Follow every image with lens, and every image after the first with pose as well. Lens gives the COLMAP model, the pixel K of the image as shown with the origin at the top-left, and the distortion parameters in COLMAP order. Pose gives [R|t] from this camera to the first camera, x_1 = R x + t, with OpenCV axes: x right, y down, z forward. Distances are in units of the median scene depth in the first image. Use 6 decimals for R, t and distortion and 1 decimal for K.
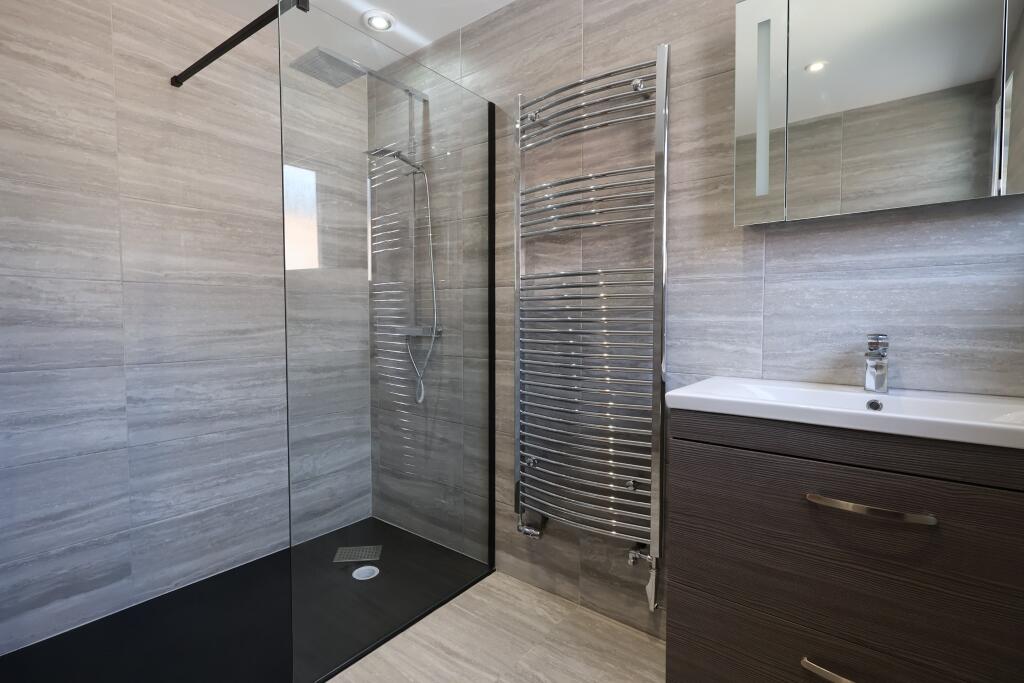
lens RADIAL K [[473.7, 0, 511.8], [0, 473.7, 348.2], [0, 0, 1]] dist [-0.004437, -0.000040]
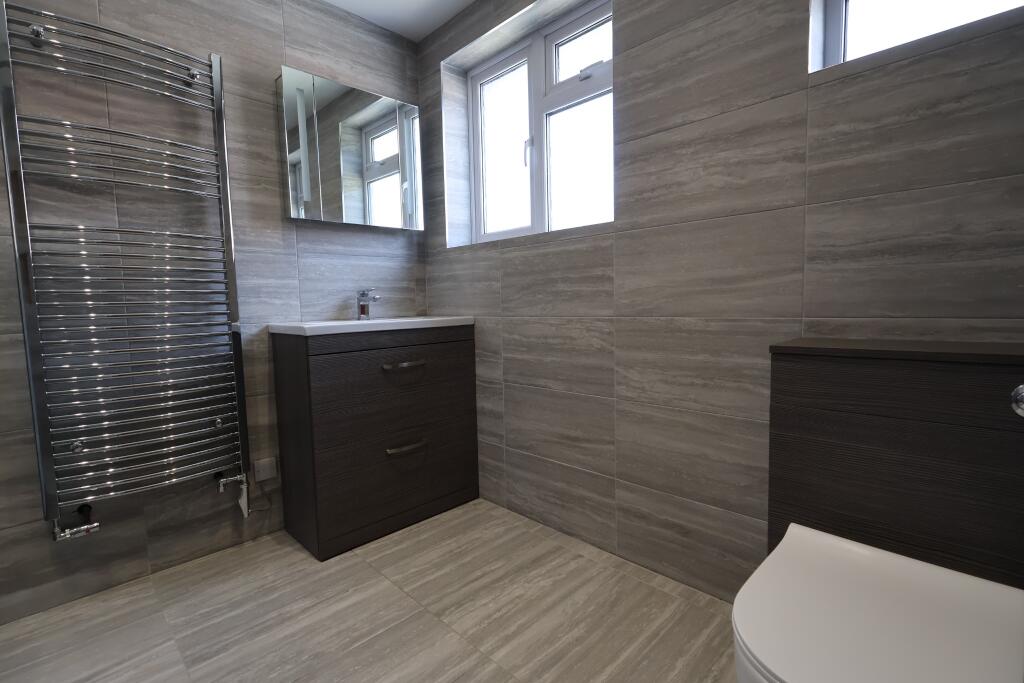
lens RADIAL K [[473.7, 0, 511.7], [0, 473.7, 338.6], [0, 0, 1]] dist [-0.004437, -0.000040]
pose [[0.127883, -0.091834, 0.987529, -0.854339], [0.073827, 0.993823, 0.082859, 0.042075], [-0.989038, 0.062310, 0.133872, 0.127902]]
